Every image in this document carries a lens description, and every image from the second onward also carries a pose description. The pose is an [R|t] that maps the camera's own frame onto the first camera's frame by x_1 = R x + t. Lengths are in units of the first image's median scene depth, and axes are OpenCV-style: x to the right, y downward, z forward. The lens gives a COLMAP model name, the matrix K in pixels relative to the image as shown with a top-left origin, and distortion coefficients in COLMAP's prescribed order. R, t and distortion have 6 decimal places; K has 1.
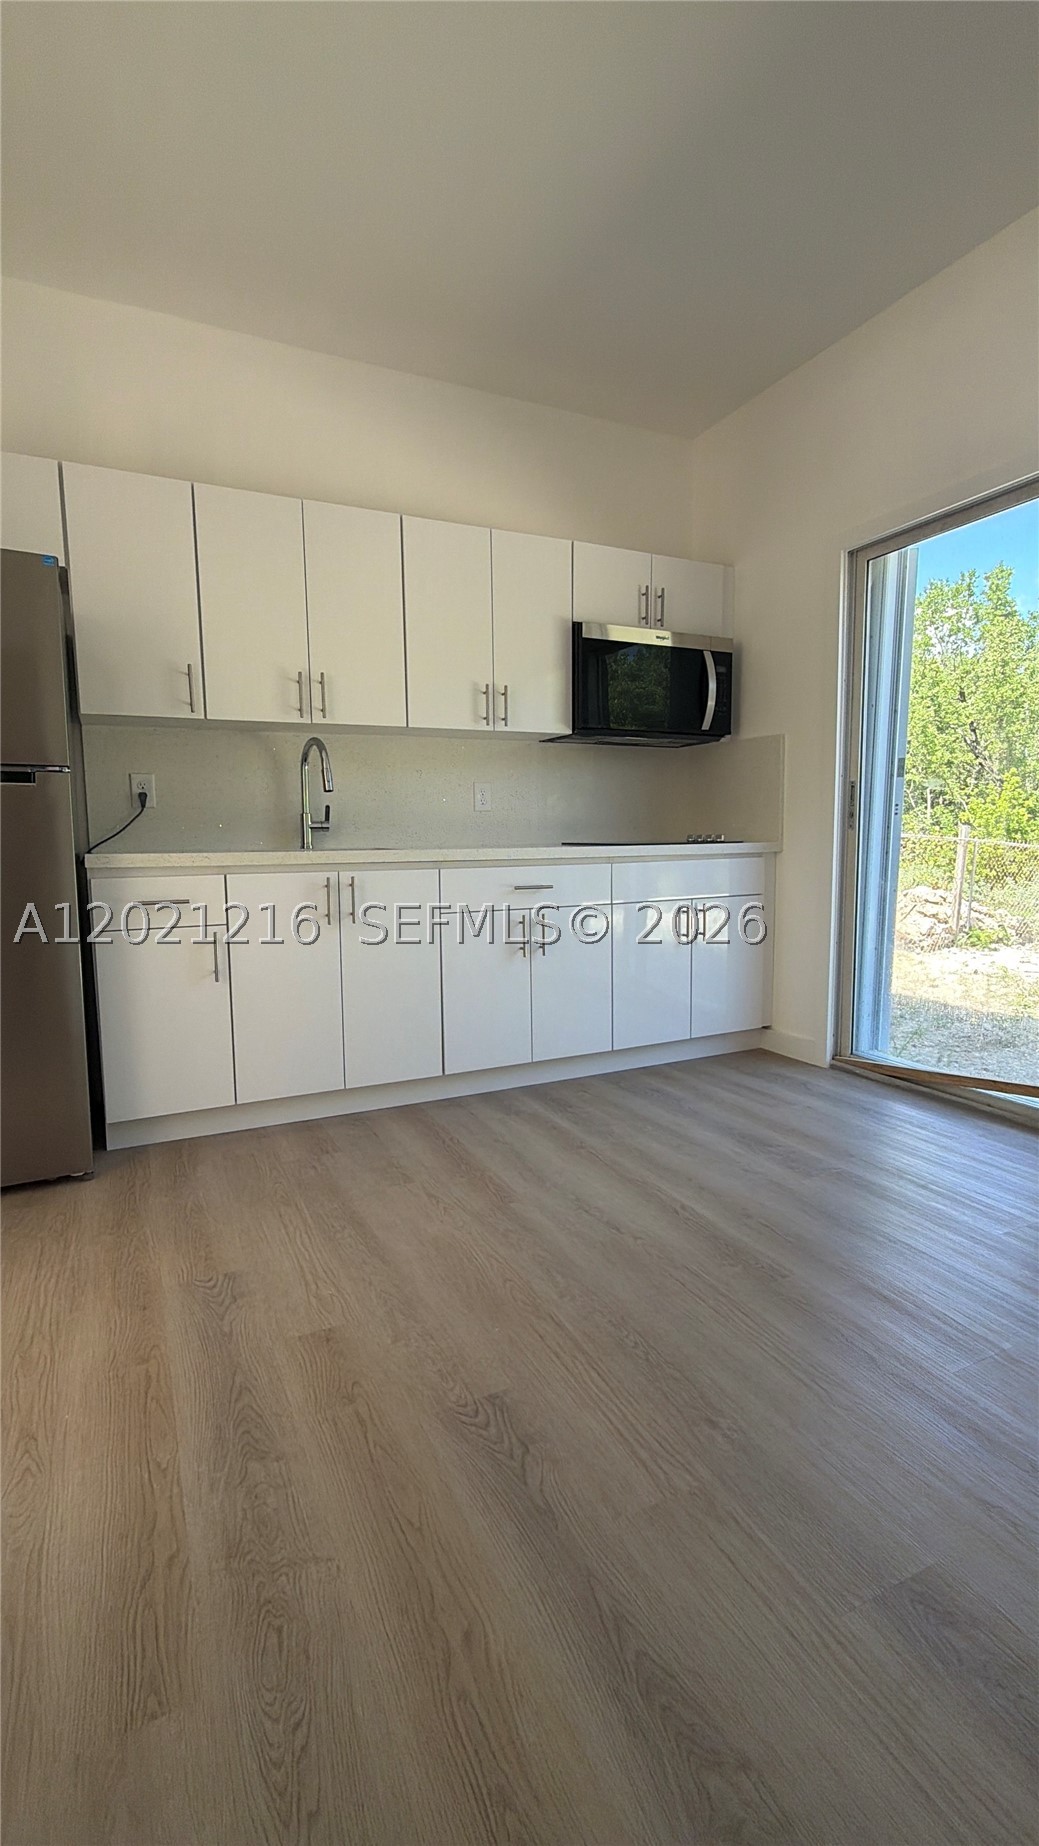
lens RADIAL K [[823.9, 0, 519.5], [0, 823.9, 923.0], [0, 0, 1]] dist [0.001834, 0.000457]
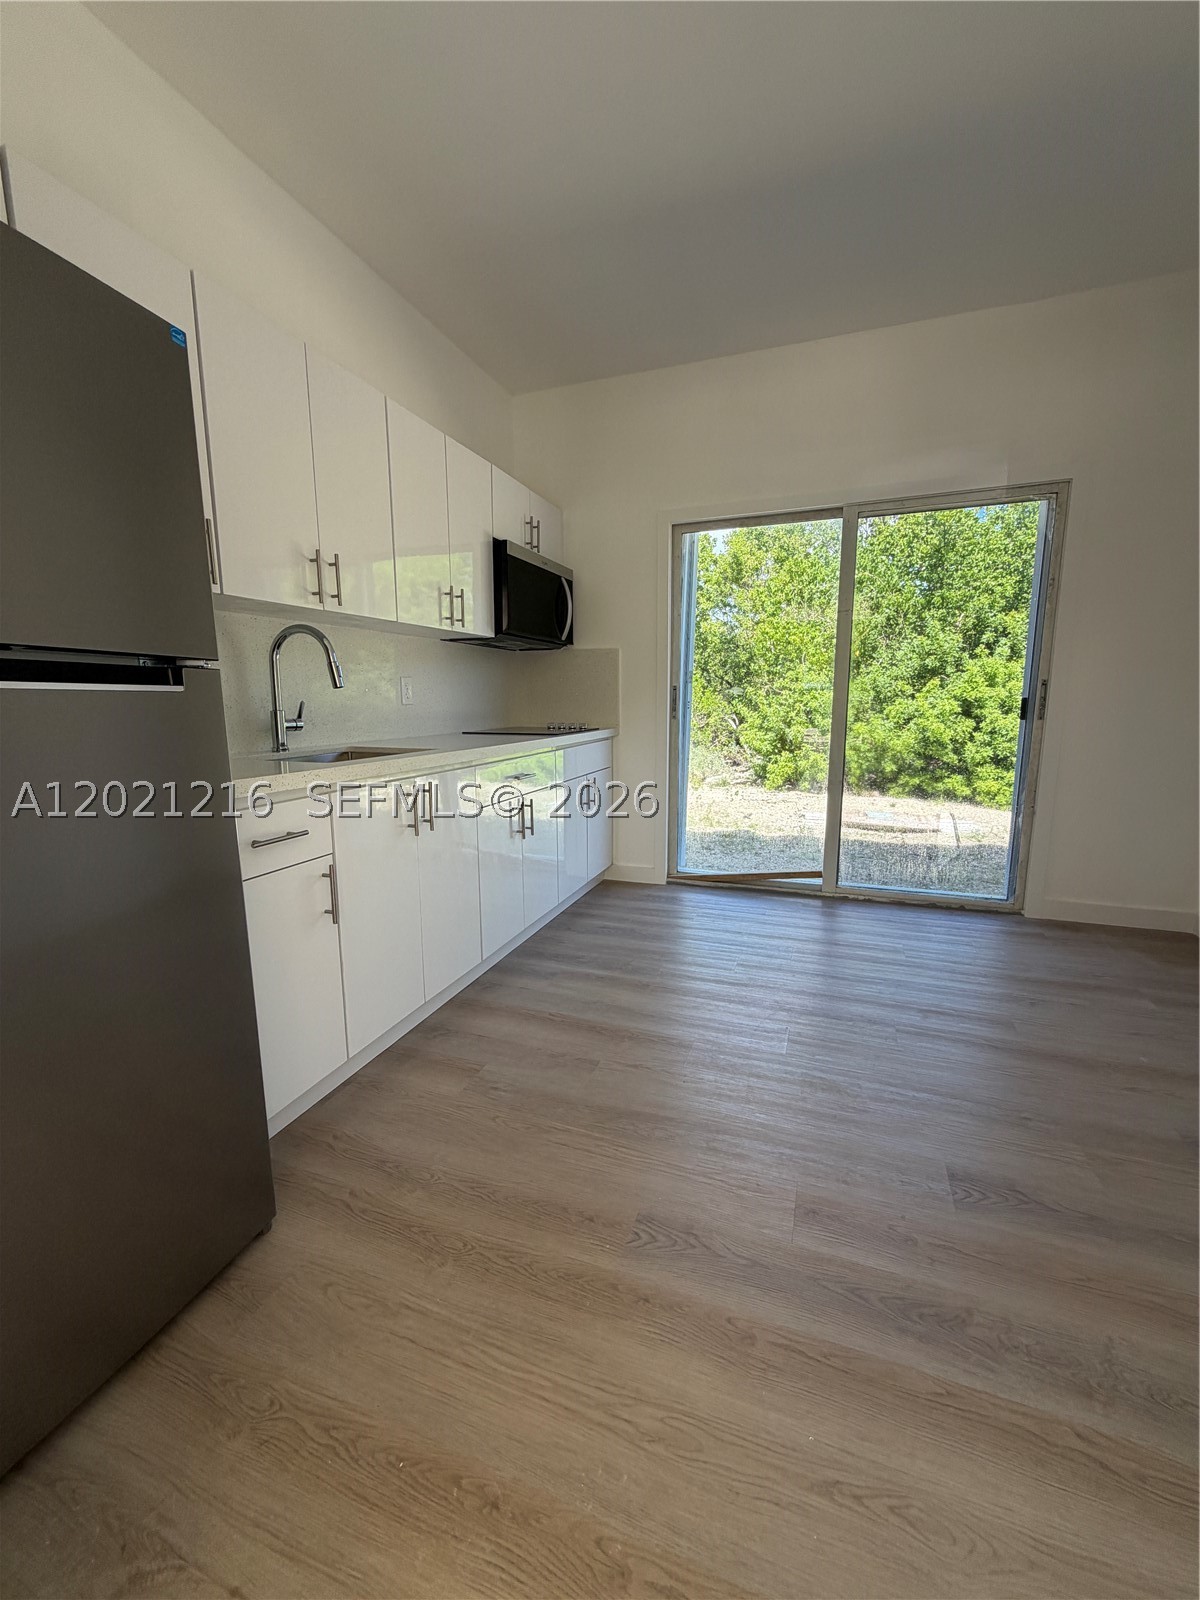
lens RADIAL K [[633.8, 0, 599.7], [0, 633.8, 795.6], [0, 0, 1]] dist [0.001628, 0.000582]
pose [[0.723651, -0.096542, 0.683380, -0.605252], [0.070977, 0.995328, 0.065452, -0.080189], [-0.686506, 0.001140, 0.727123, 0.359674]]
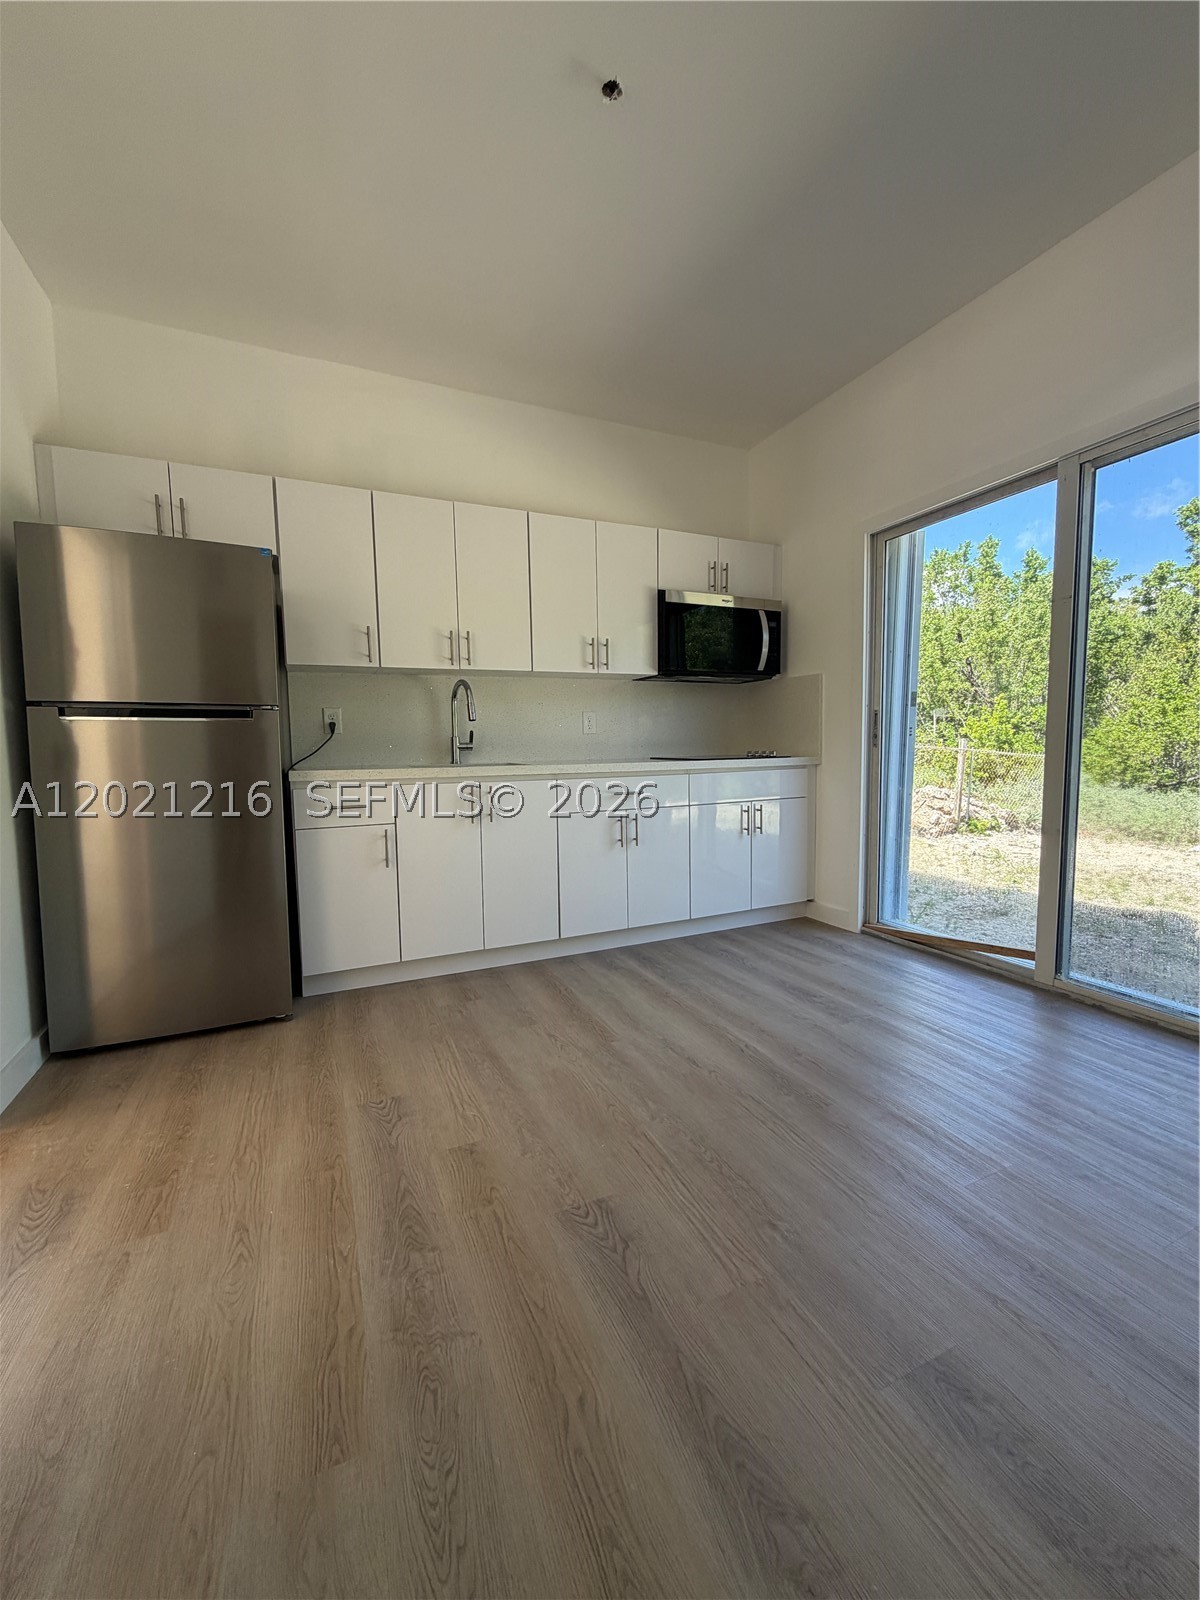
lens RADIAL K [[633.8, 0, 599.7], [0, 633.8, 795.6], [0, 0, 1]] dist [0.001628, 0.000582]
pose [[0.999655, -0.001973, -0.026189, -0.003242], [0.001278, 0.999647, -0.026520, -0.015820], [0.026233, 0.026477, 0.999305, 0.000048]]
